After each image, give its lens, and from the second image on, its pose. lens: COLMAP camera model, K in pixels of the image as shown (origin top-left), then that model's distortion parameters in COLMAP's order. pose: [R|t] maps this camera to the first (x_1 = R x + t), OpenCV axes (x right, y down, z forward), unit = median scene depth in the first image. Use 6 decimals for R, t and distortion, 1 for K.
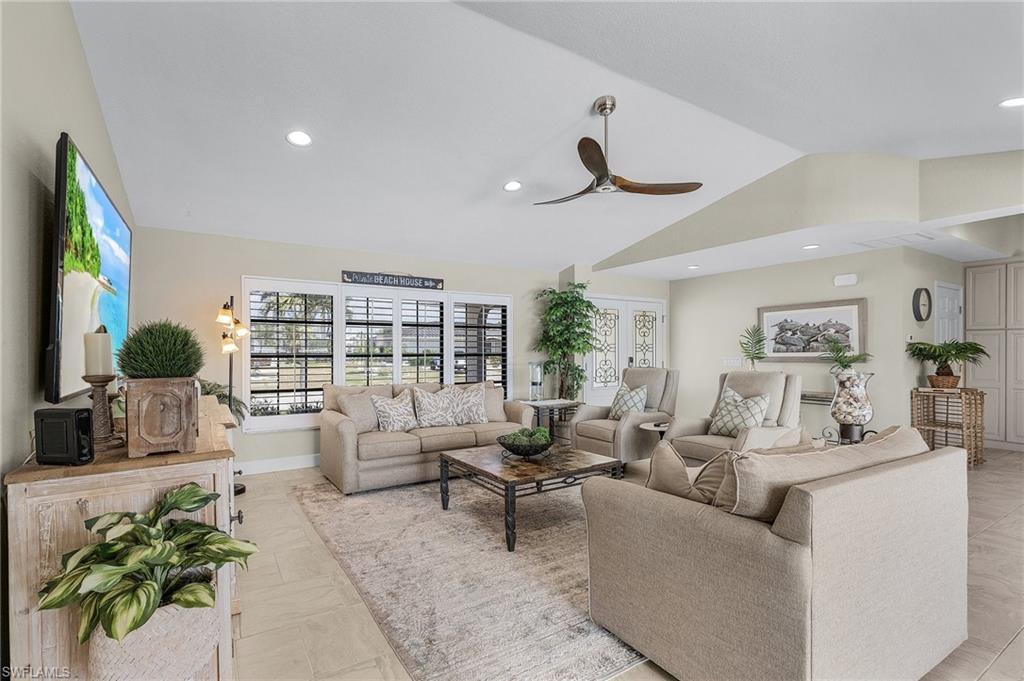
lens RADIAL K [[471.6, 0, 491.4], [0, 471.6, 340.6], [0, 0, 1]] dist [0.000418, -0.000687]
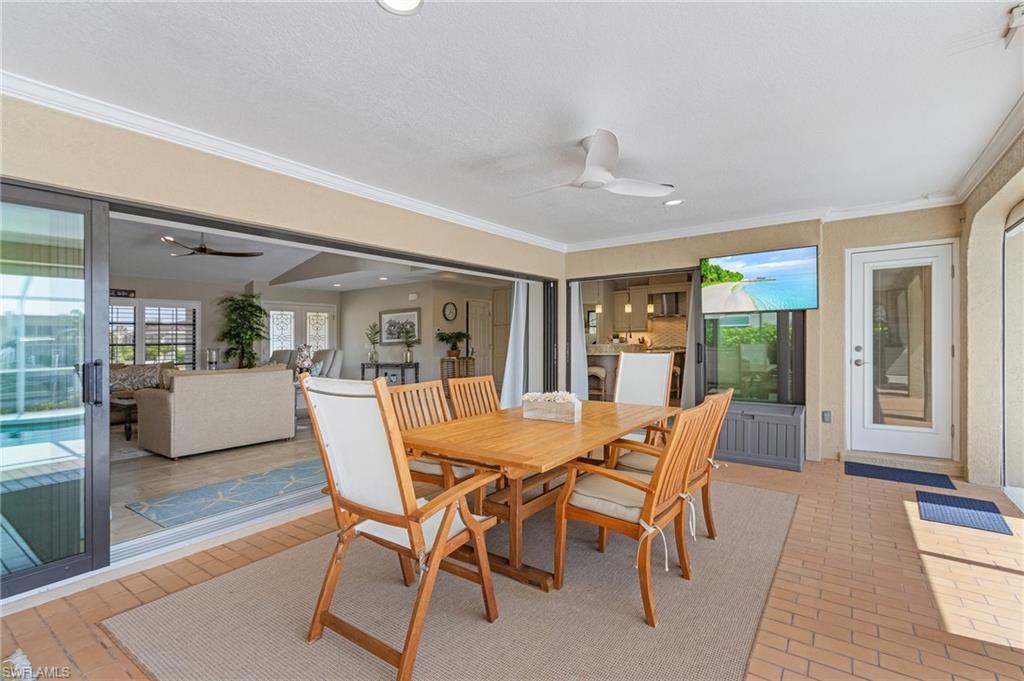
lens RADIAL K [[471.6, 0, 495.8], [0, 471.6, 337.5], [0, 0, 1]] dist [0.000418, -0.000687]
pose [[0.928638, -0.013385, 0.370747, 0.374011], [0.011077, 0.999904, 0.008353, 0.009691], [-0.370823, -0.003650, 0.928696, -0.697872]]
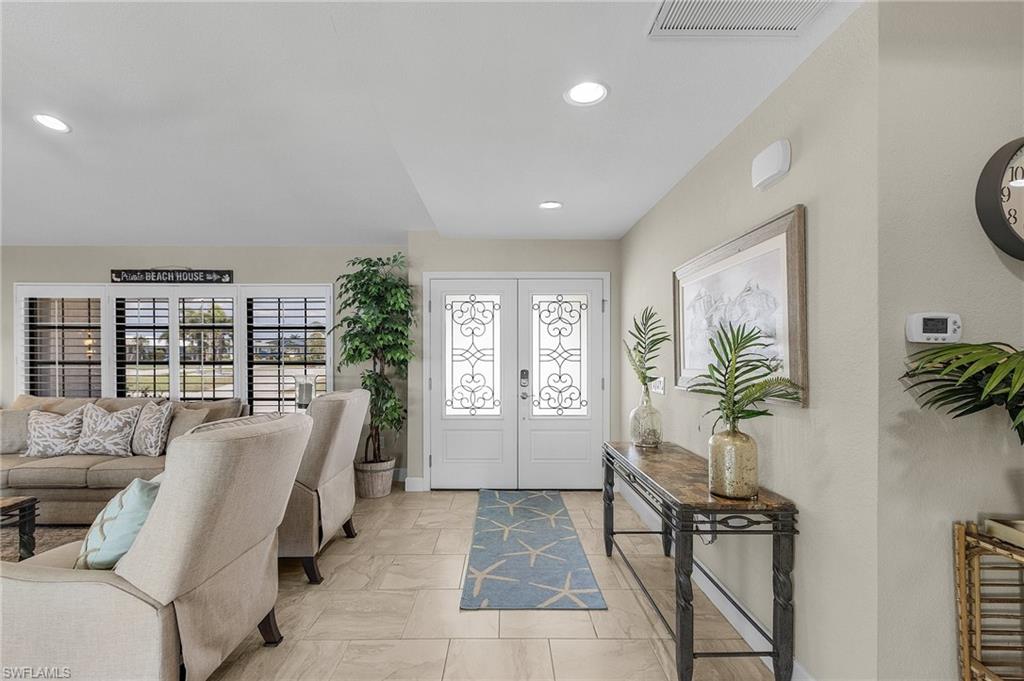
lens RADIAL K [[471.6, 0, 507.3], [0, 471.6, 338.7], [0, 0, 1]] dist [0.000418, -0.000687]
pose [[0.845633, -0.014158, -0.533577, 0.740953], [0.006560, 0.999848, -0.016134, 0.004056], [0.533725, 0.010143, 0.845597, 0.580066]]
